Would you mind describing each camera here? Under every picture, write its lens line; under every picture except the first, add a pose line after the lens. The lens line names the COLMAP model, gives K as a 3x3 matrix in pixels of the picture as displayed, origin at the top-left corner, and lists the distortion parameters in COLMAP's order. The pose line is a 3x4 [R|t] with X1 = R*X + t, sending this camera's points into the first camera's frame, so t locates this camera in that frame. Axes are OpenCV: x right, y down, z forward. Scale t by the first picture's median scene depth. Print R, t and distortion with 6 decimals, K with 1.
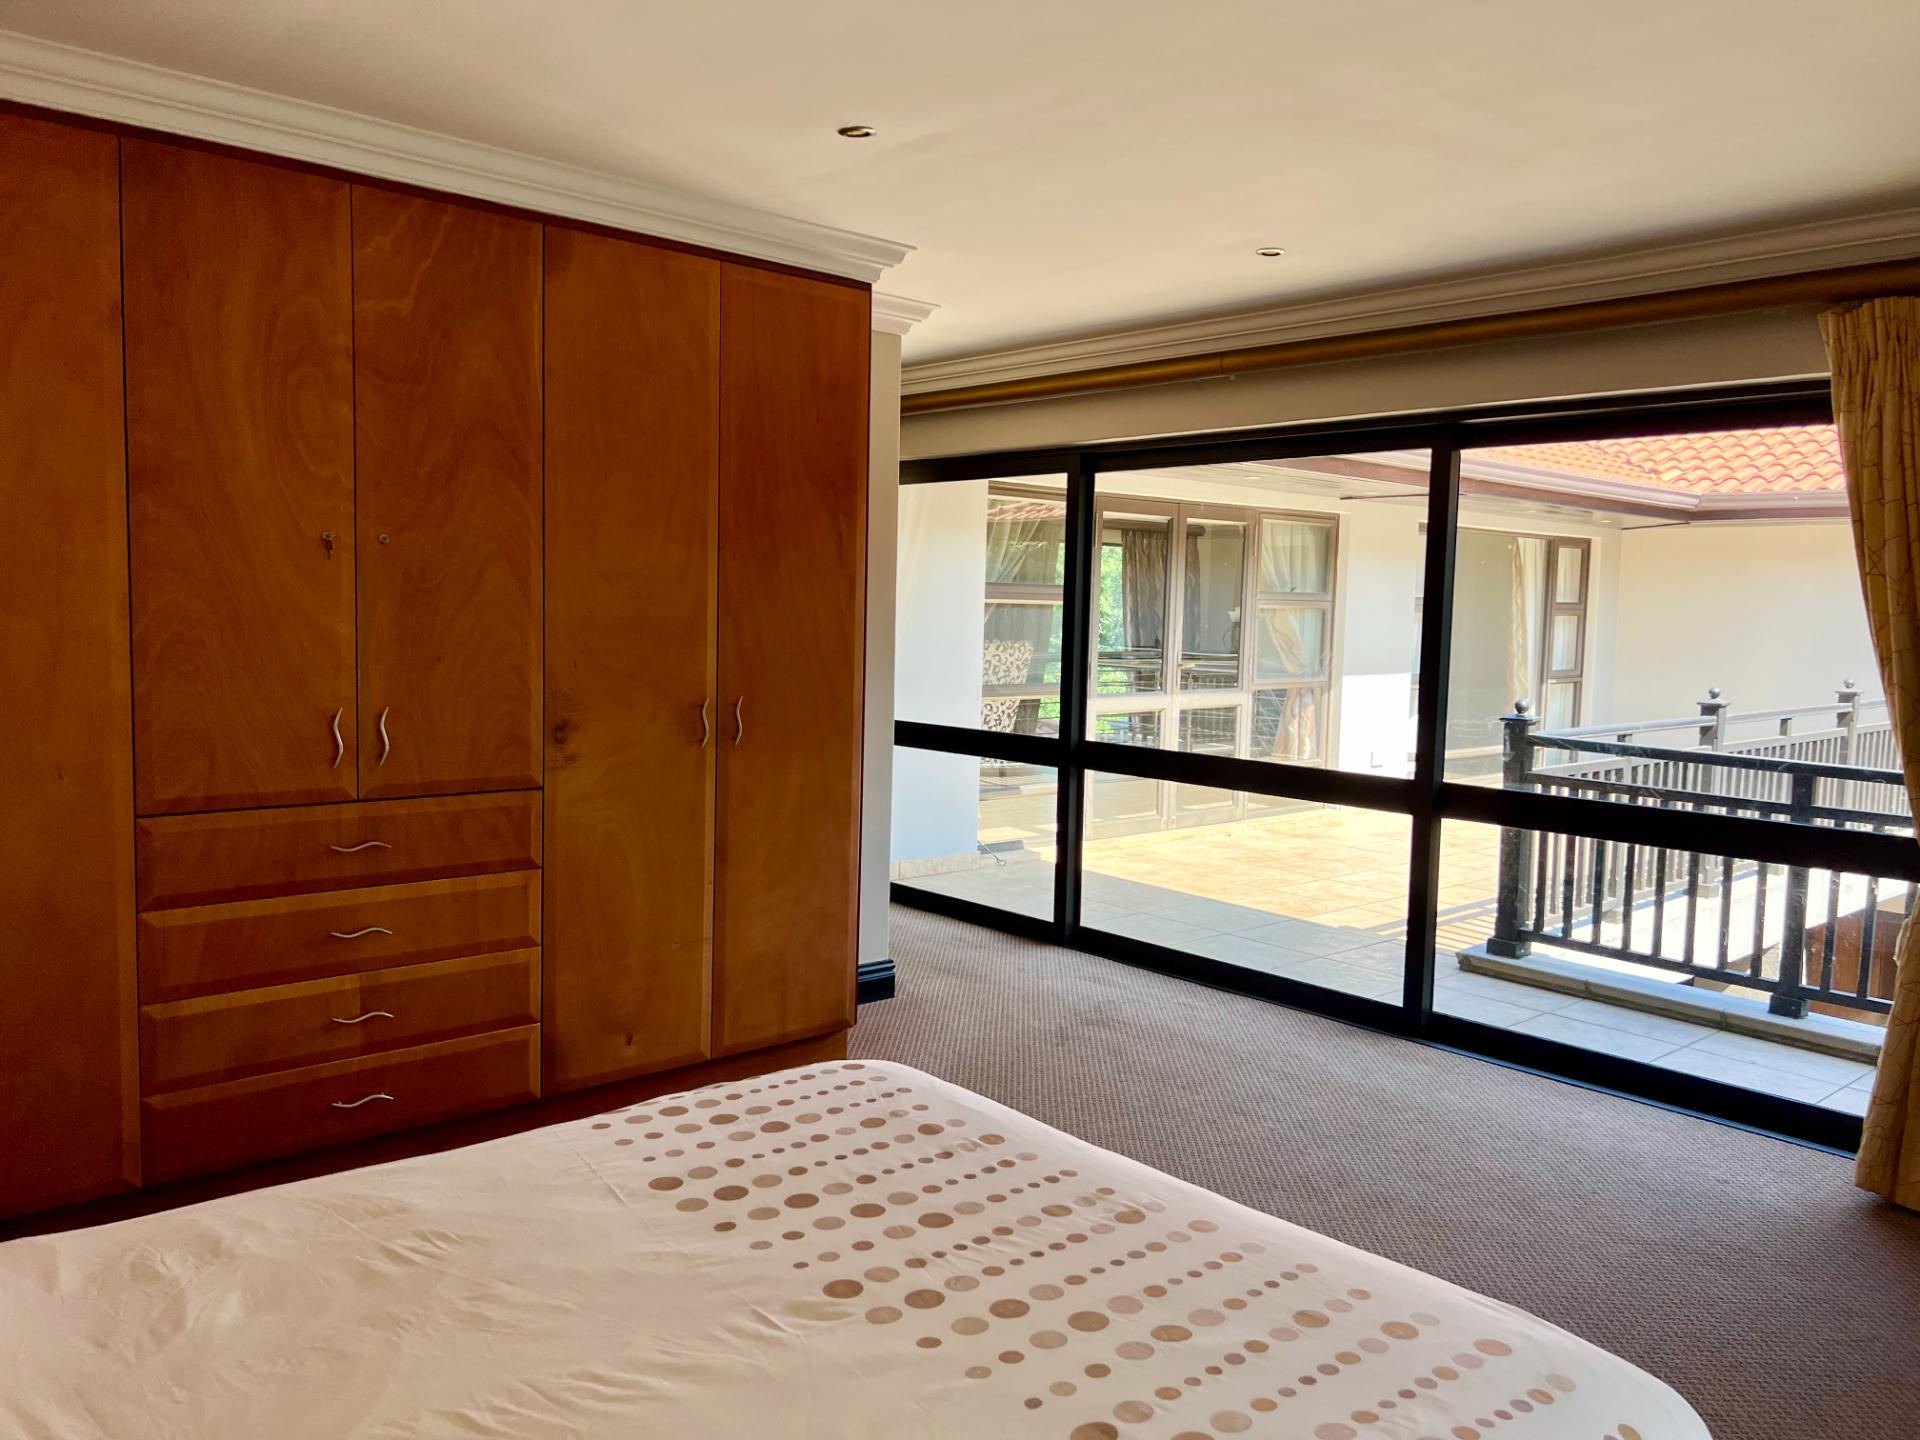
lens RADIAL K [[1436.0, 0, 960.0], [0, 1436.0, 720.0], [0, 0, 1]] dist [0.009621, 0.003258]
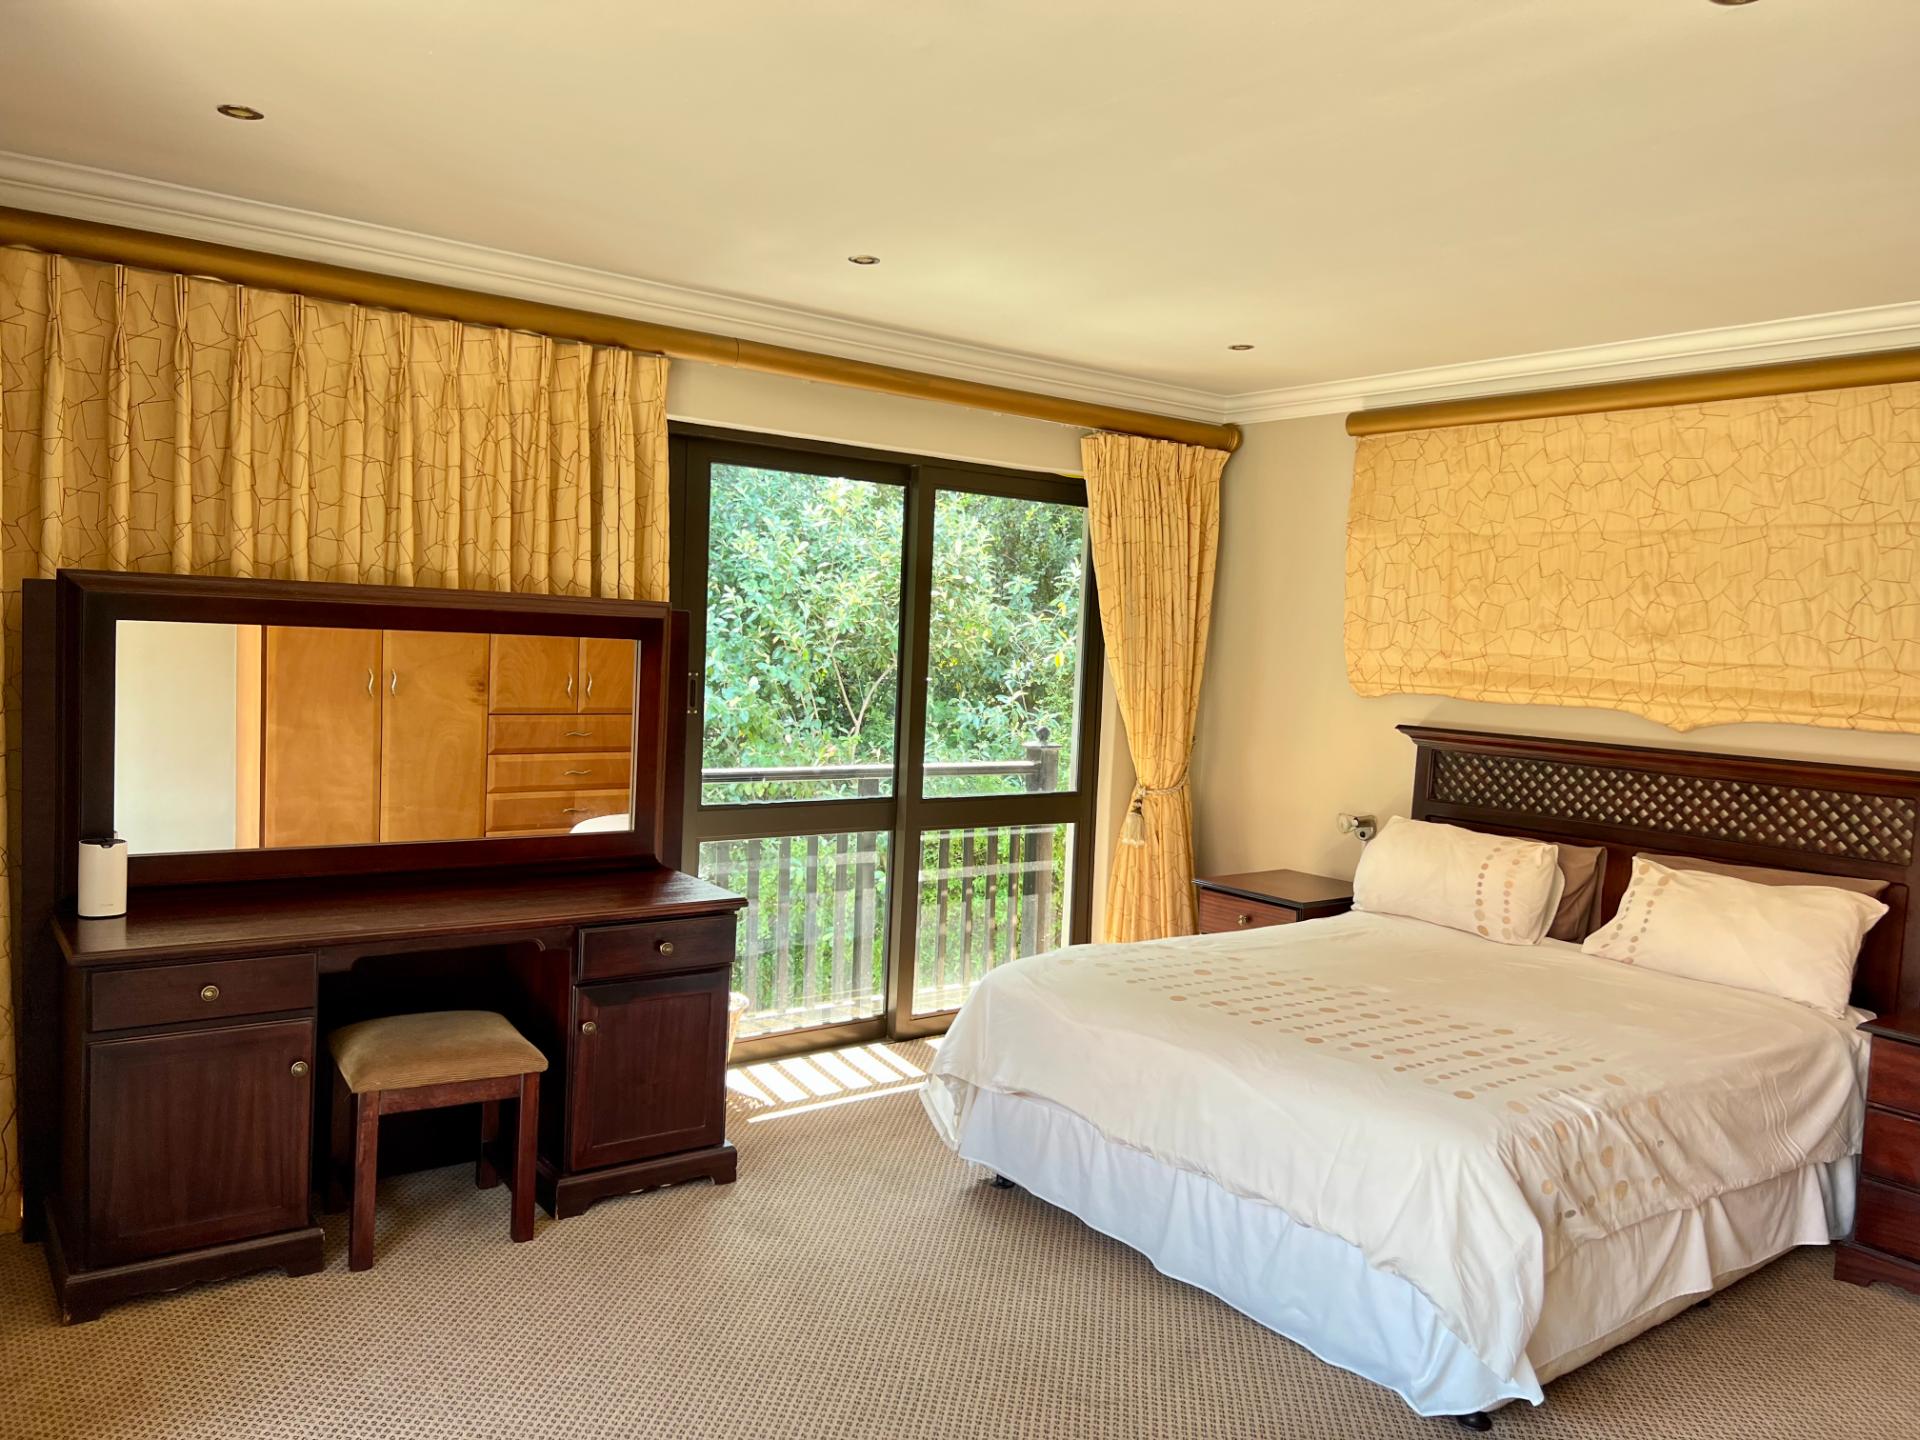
lens RADIAL K [[1436.0, 0, 960.0], [0, 1436.0, 720.0], [0, 0, 1]] dist [0.009621, 0.003258]
pose [[-0.994442, -0.072610, 0.076248, 0.291455], [-0.061403, 0.988213, 0.140228, -0.207043], [-0.085531, 0.134767, -0.987179, 2.435211]]
